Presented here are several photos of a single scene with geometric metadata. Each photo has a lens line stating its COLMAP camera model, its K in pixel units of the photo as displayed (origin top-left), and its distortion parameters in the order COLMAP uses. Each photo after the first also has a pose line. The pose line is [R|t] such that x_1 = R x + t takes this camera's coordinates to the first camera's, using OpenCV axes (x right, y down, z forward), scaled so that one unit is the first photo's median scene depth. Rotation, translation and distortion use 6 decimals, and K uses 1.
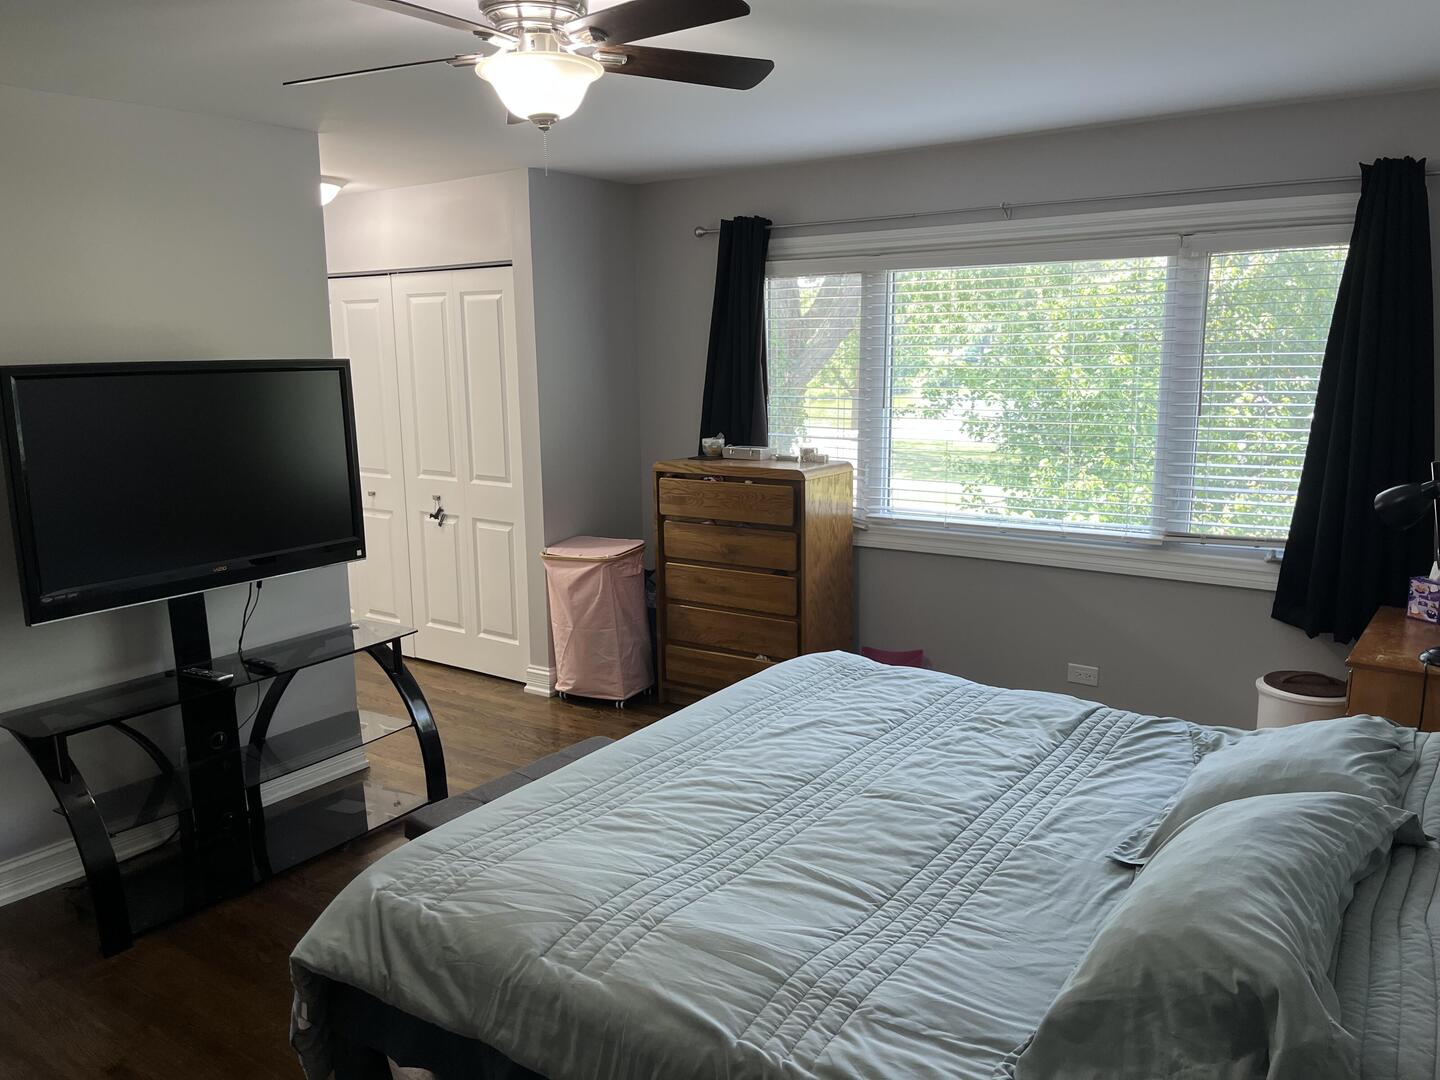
lens RADIAL K [[1076.7, 0, 722.2], [0, 1076.7, 543.2], [0, 0, 1]] dist [0.010180, 0.001876]
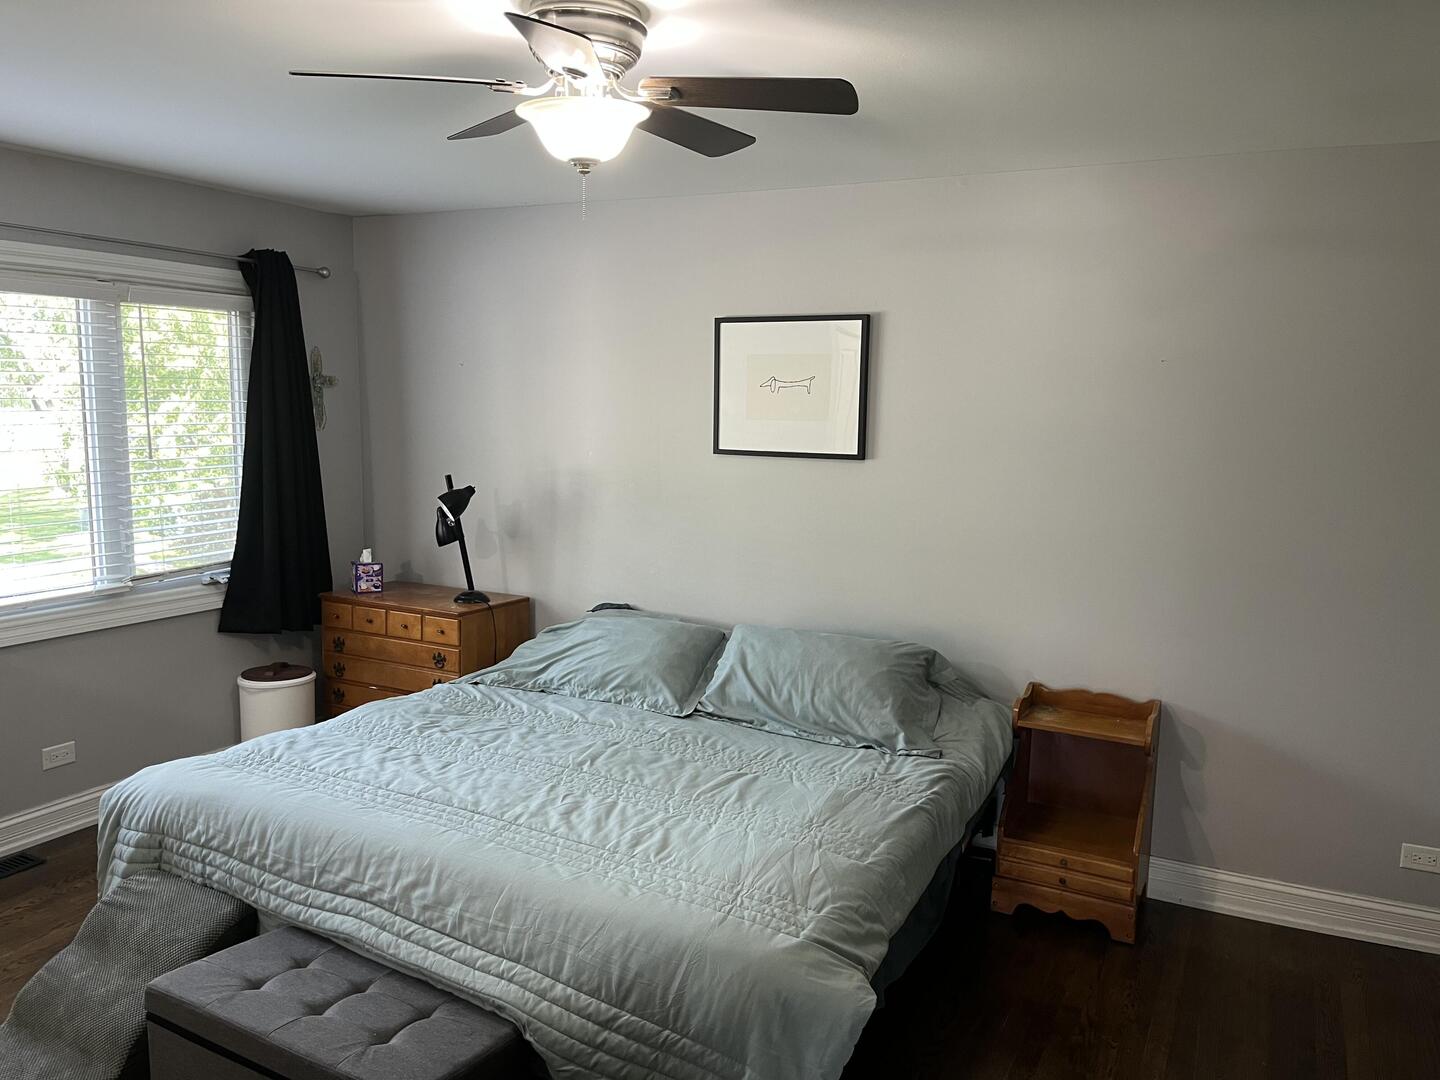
lens RADIAL K [[1076.7, 0, 719.0], [0, 1076.7, 538.6], [0, 0, 1]] dist [0.010180, 0.001876]
pose [[-0.128834, -0.122589, 0.984060, -0.875398], [0.159351, 0.976875, 0.142557, -0.138946], [-0.978779, 0.175177, -0.106320, 0.780652]]
